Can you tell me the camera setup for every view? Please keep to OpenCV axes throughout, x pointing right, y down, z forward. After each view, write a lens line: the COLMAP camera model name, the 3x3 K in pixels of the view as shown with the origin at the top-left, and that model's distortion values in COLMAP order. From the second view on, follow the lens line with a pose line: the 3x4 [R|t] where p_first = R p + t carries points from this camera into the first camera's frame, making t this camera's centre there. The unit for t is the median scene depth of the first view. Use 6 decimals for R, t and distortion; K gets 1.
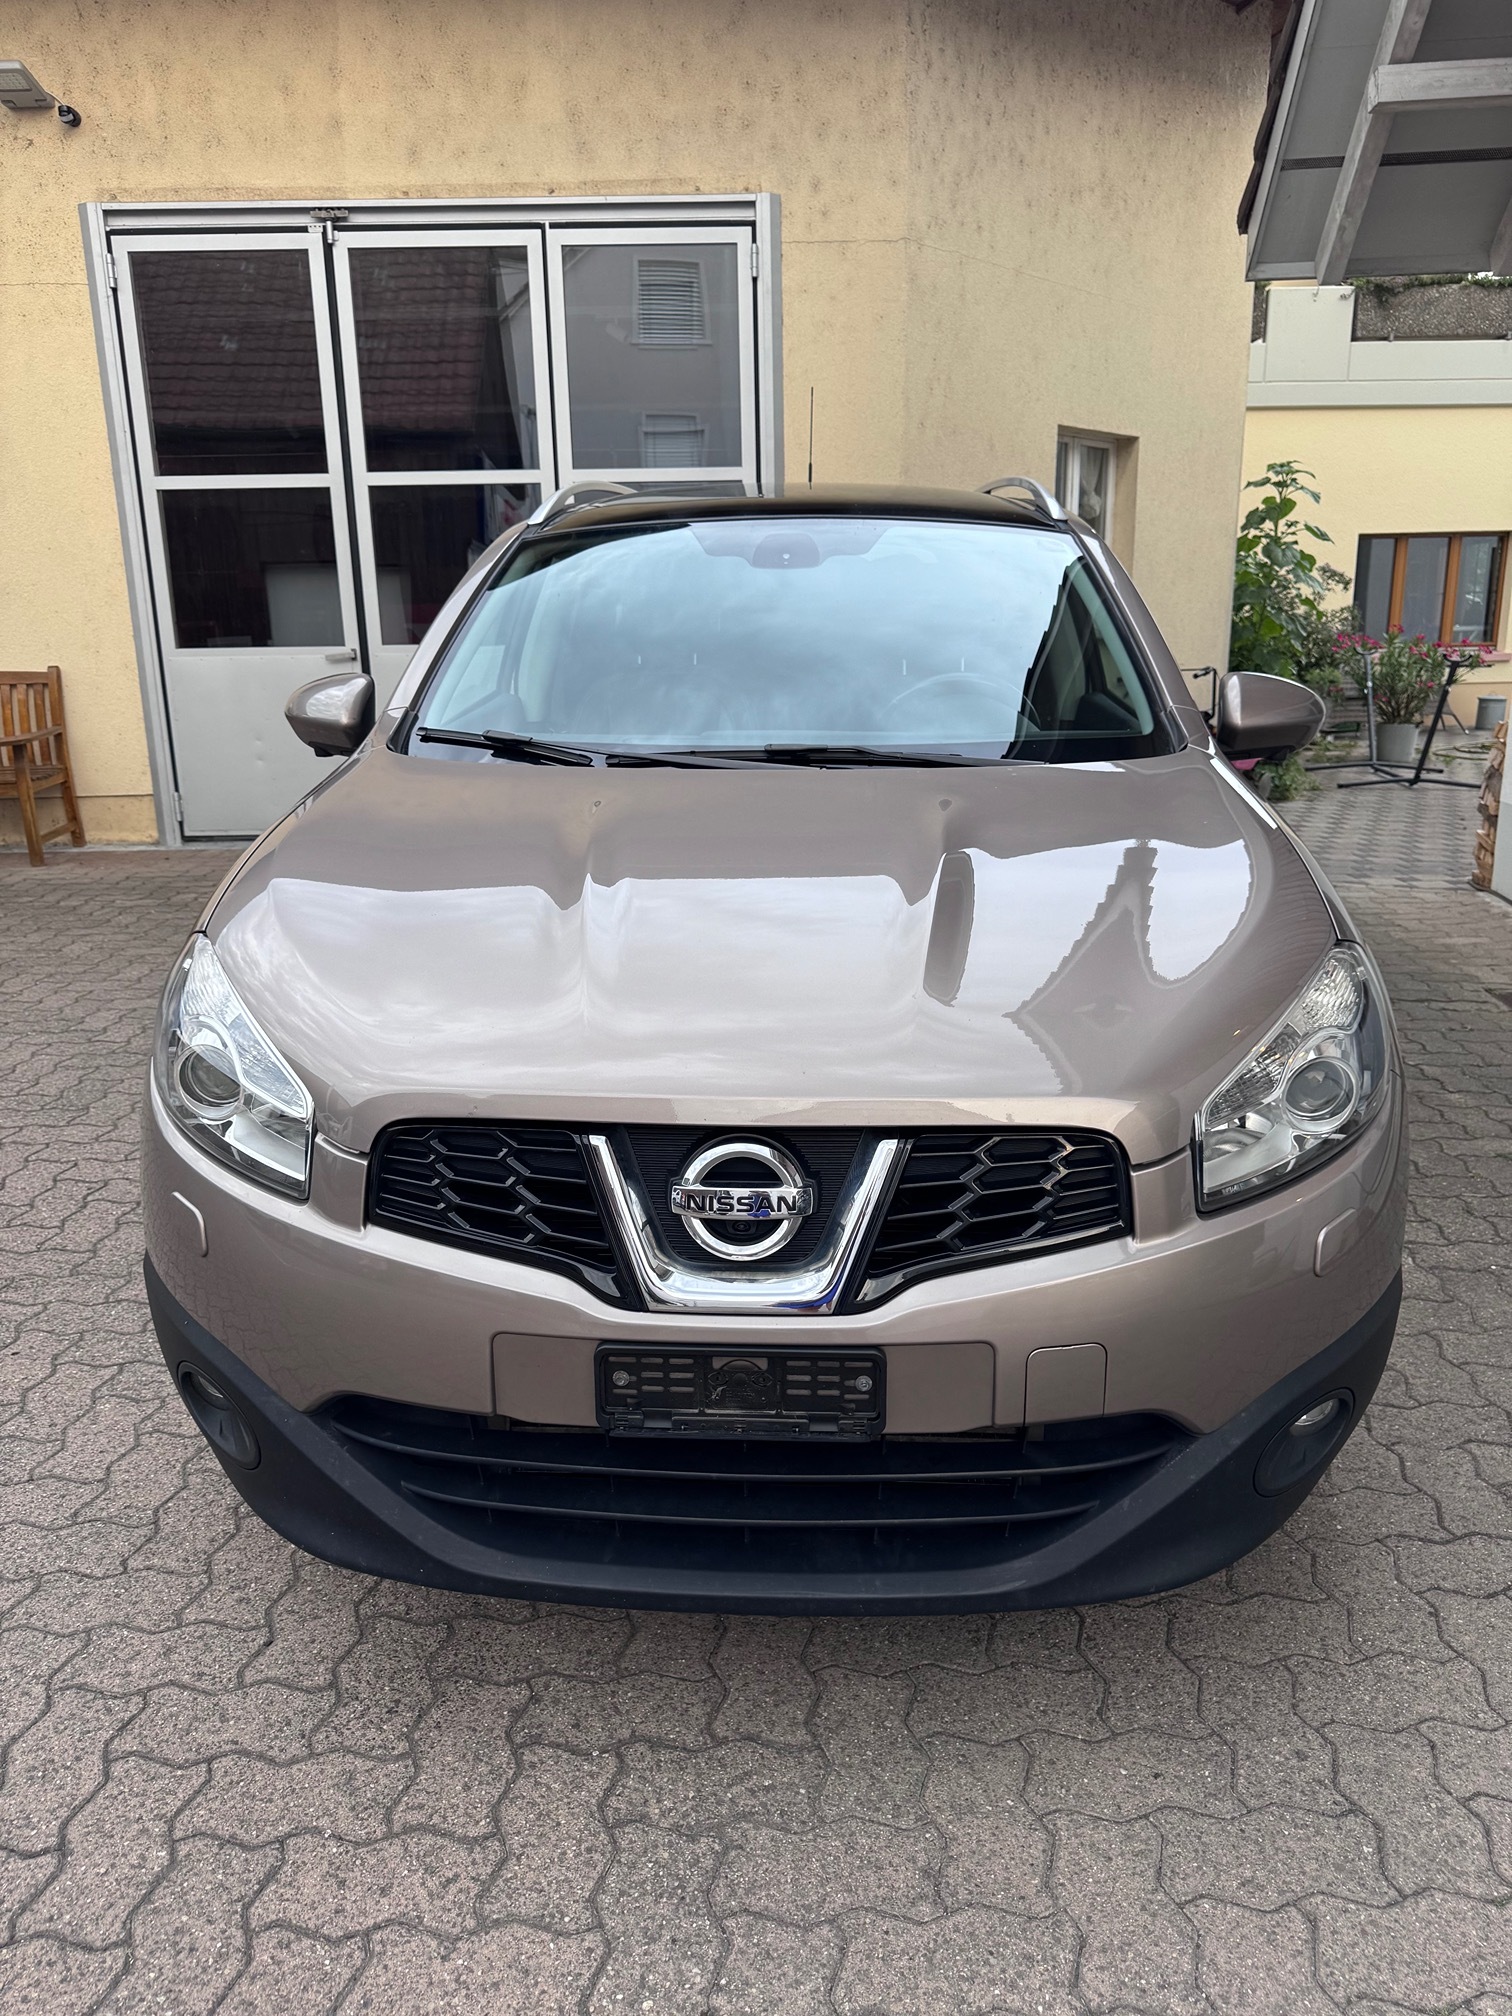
lens RADIAL K [[1392.5, 0, 757.9], [0, 1392.5, 994.6], [0, 0, 1]] dist [-0.006615, -0.002471]
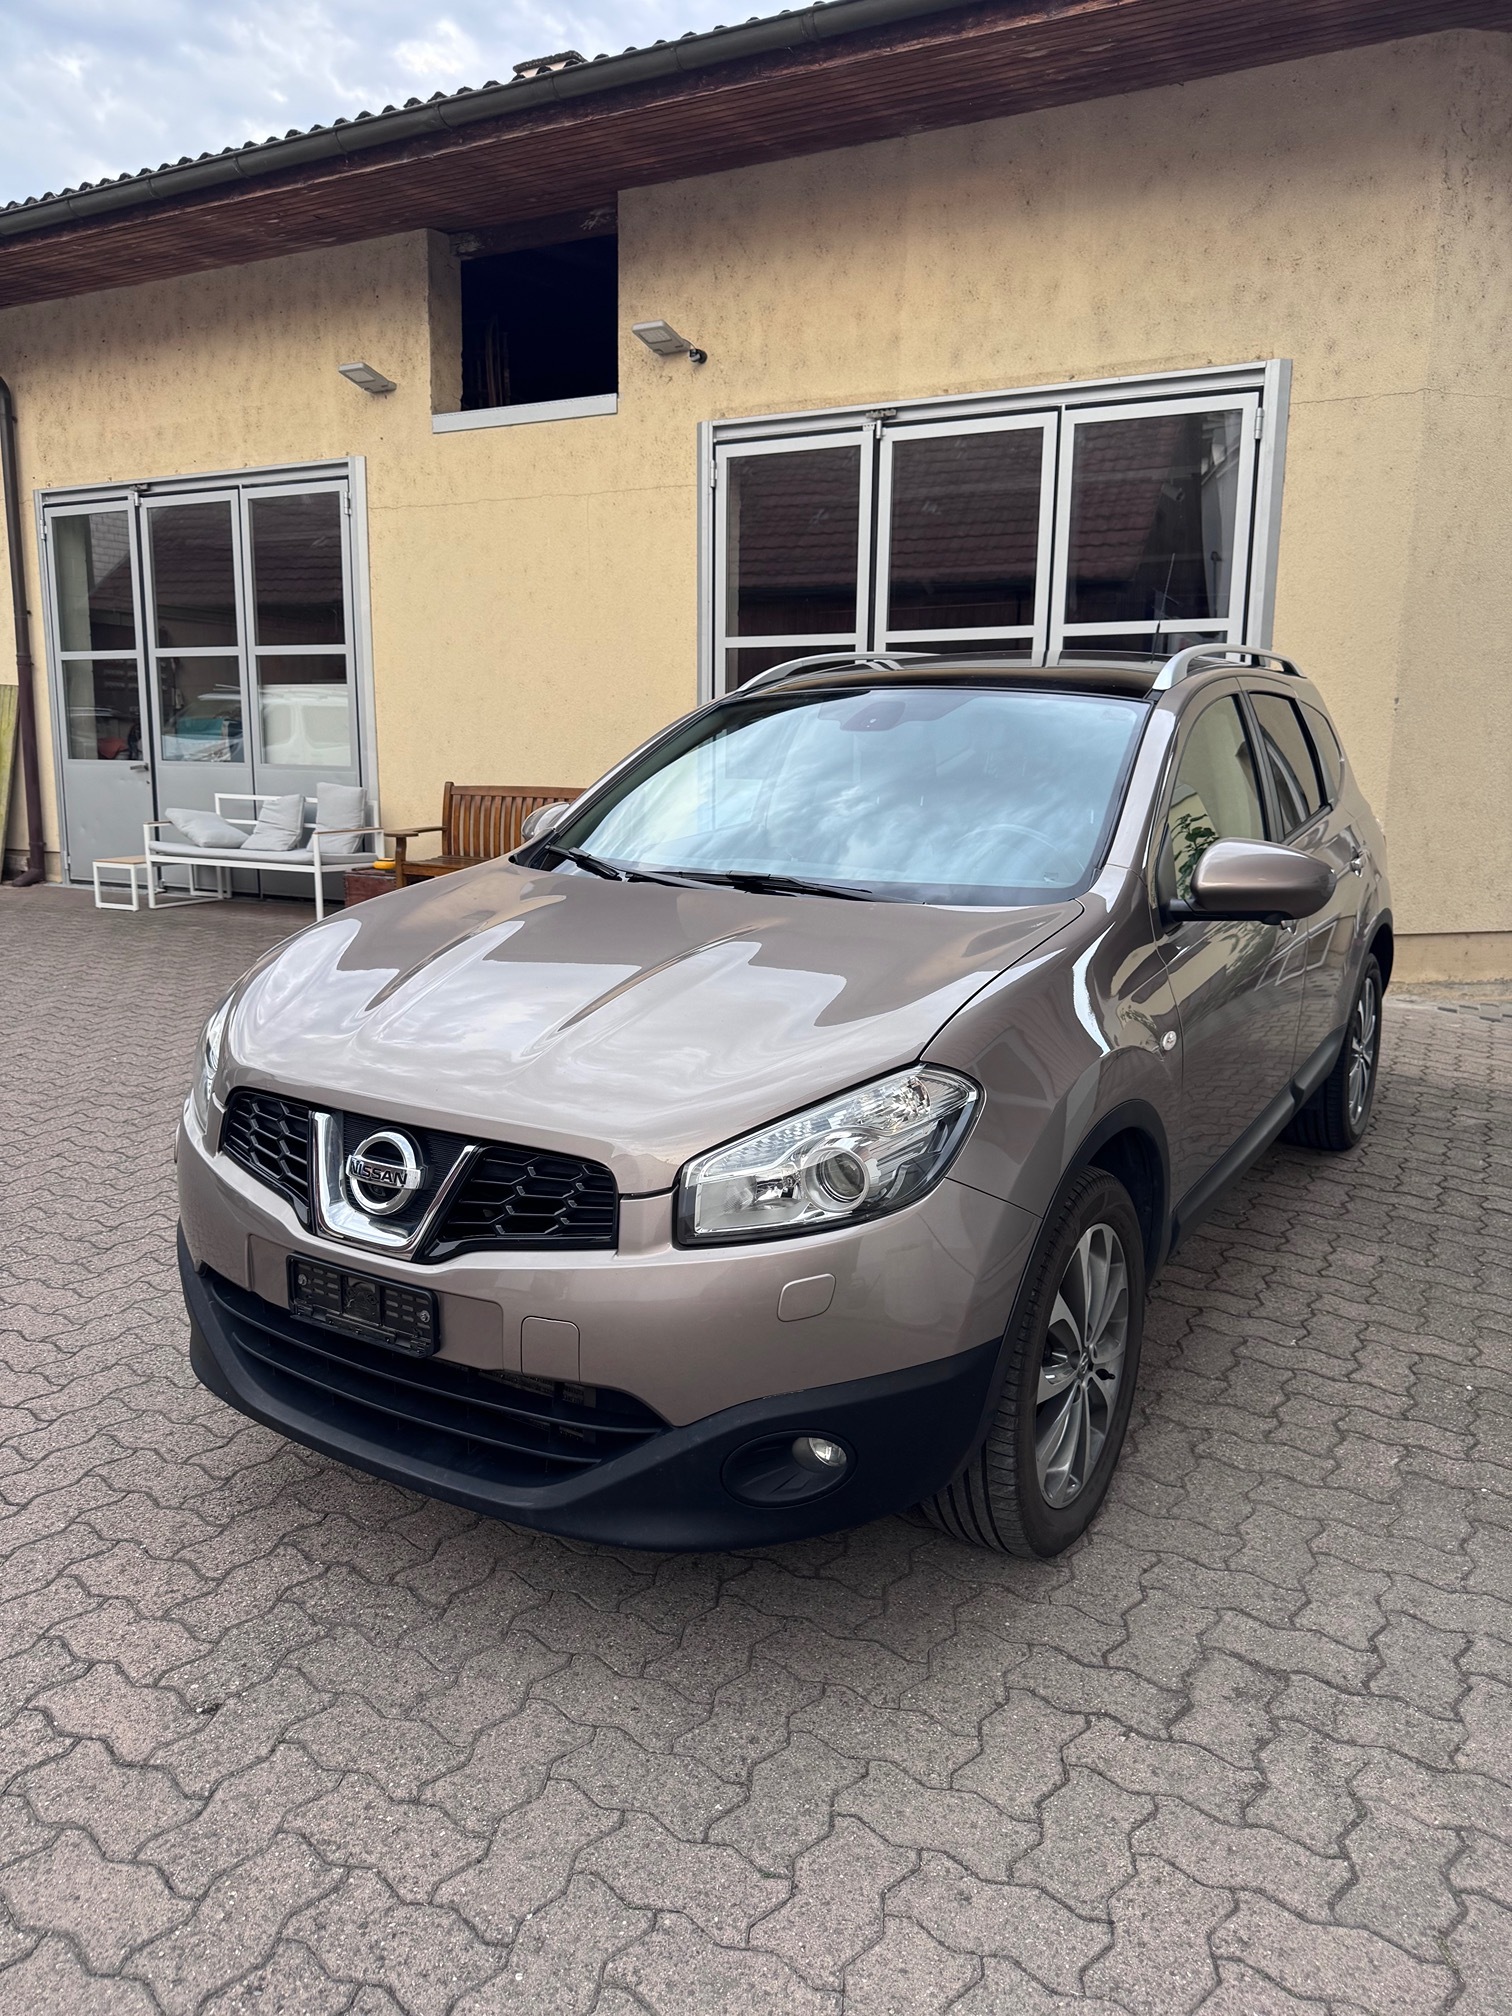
lens RADIAL K [[1372.7, 0, 756.0], [0, 1372.7, 1008.0], [0, 0, 1]] dist [-0.006693, -0.007522]
pose [[0.883098, 0.110899, -0.455895, 0.180993], [-0.146706, 0.988210, -0.043792, -0.002571], [0.445663, 0.105555, 0.888956, -0.019572]]
